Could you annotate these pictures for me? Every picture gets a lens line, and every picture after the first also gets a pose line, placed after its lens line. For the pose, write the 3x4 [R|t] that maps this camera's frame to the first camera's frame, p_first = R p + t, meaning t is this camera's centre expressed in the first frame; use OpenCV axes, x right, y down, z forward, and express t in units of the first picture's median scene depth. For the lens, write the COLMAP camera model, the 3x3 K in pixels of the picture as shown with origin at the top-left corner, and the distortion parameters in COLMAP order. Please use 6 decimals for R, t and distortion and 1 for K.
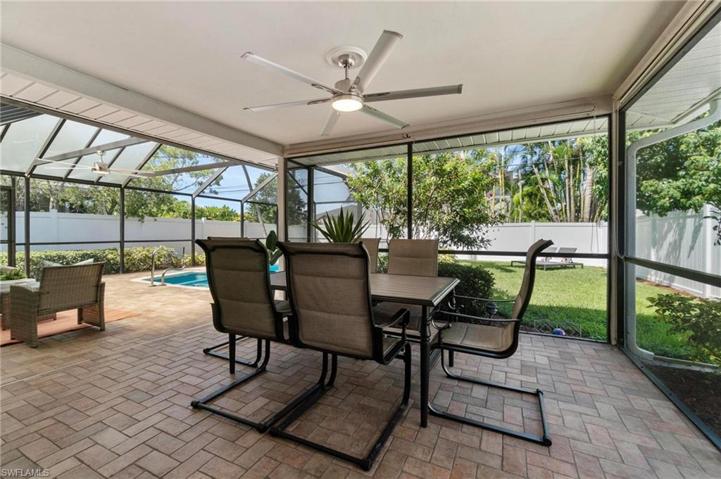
lens RADIAL K [[308.8, 0, 354.0], [0, 308.8, 236.0], [0, 0, 1]] dist [-0.006698, -0.000498]
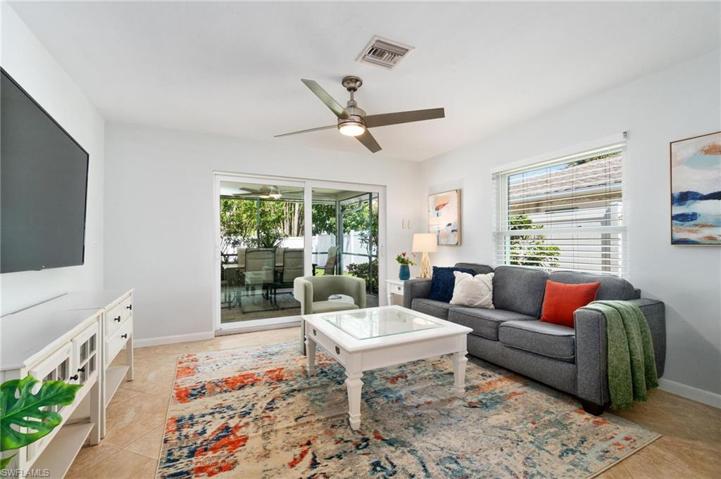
lens RADIAL K [[308.9, 0, 355.7], [0, 308.9, 236.8], [0, 0, 1]] dist [-0.000003, 0.000203]
pose [[0.612535, 0.011993, 0.790352, -0.605450], [0.013281, 0.999588, -0.025461, -0.001144], [-0.790332, 0.026093, 0.612123, -0.404874]]
